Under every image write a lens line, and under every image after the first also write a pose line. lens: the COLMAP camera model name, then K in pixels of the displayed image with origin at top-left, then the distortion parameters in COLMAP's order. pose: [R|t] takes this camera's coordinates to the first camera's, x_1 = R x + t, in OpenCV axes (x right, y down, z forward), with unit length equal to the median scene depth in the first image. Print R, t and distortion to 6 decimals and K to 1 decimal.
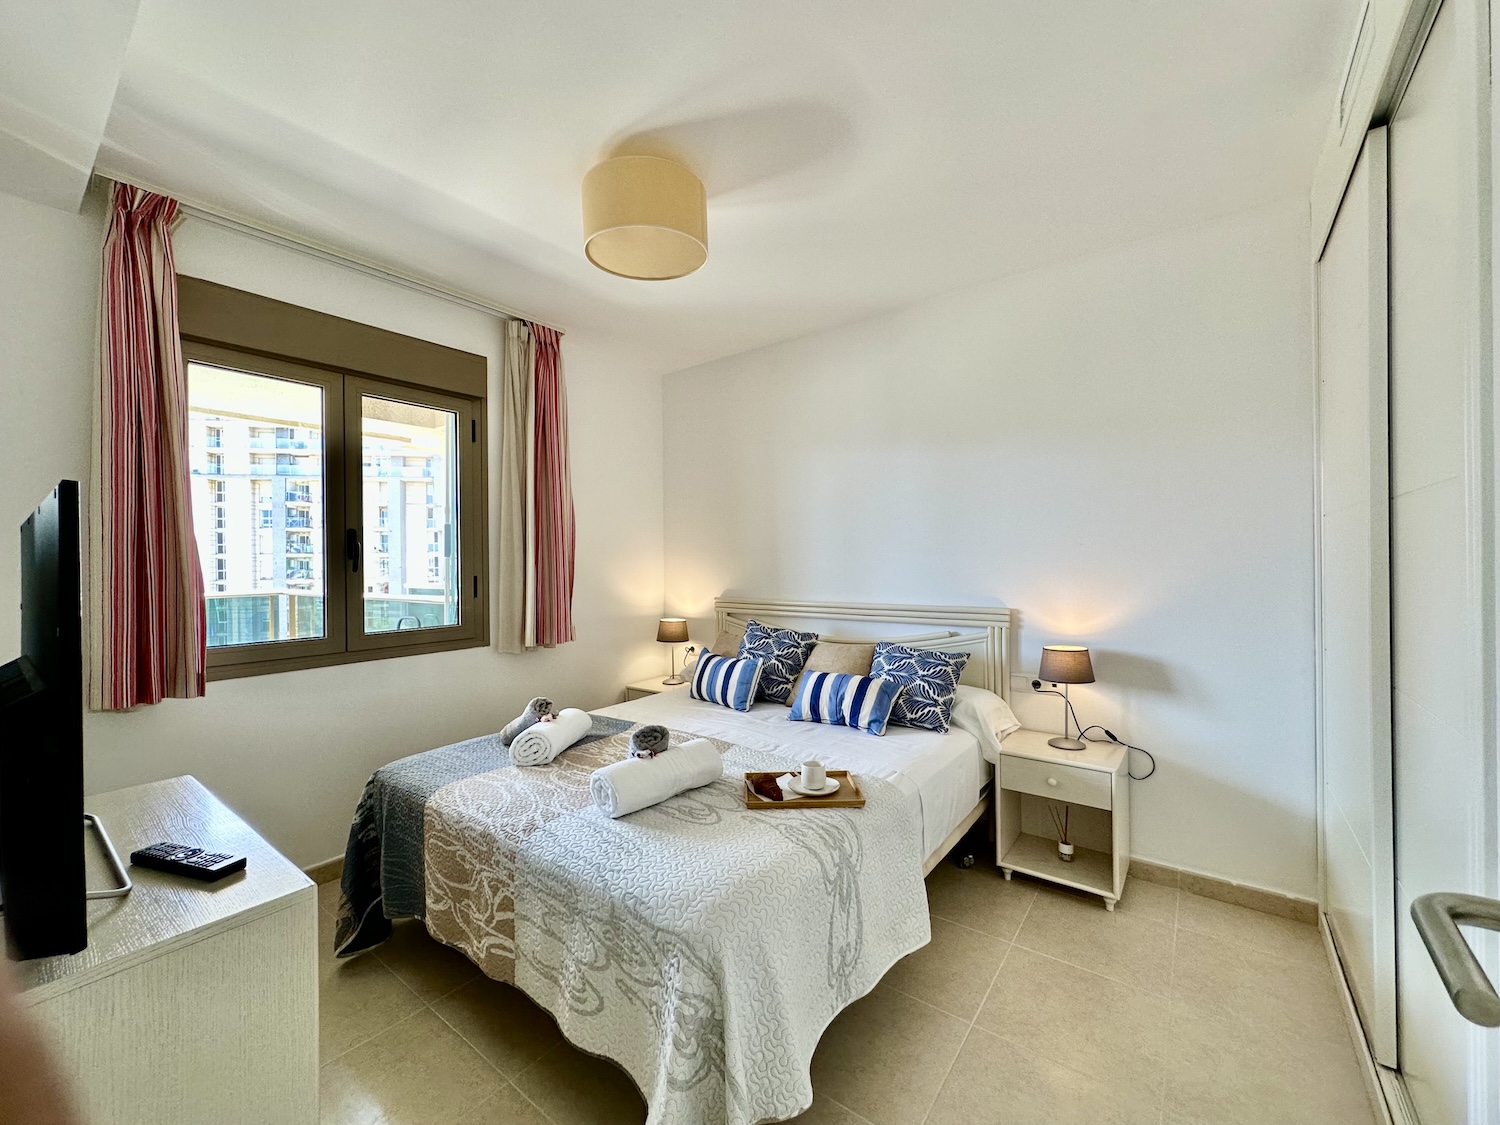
lens RADIAL K [[613.7, 0, 751.0], [0, 613.7, 552.7], [0, 0, 1]] dist [-0.000500, 0.000023]
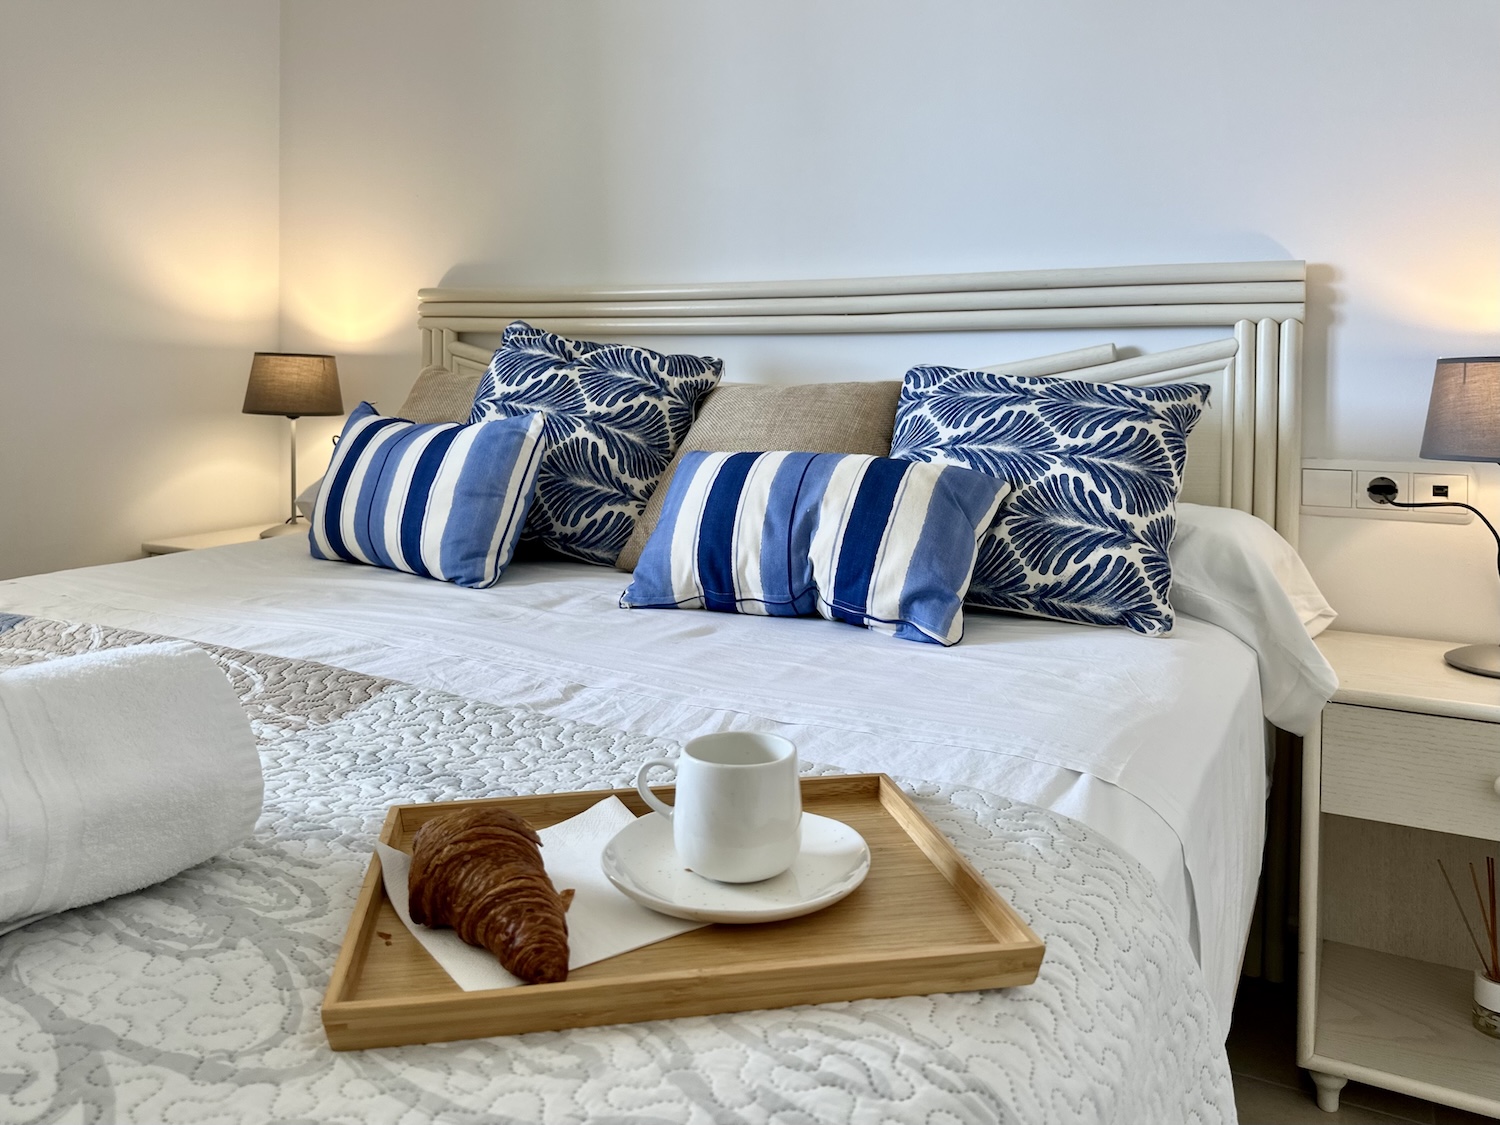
lens RADIAL K [[1157.5, 0, 750.5], [0, 1157.5, 386.4], [0, 0, 1]] dist [0.031972, -0.004993]
pose [[0.987526, 0.014426, 0.156793, 0.033660], [-0.017902, 0.999624, 0.020782, 0.161594], [-0.156434, -0.023330, 0.987413, 0.464606]]
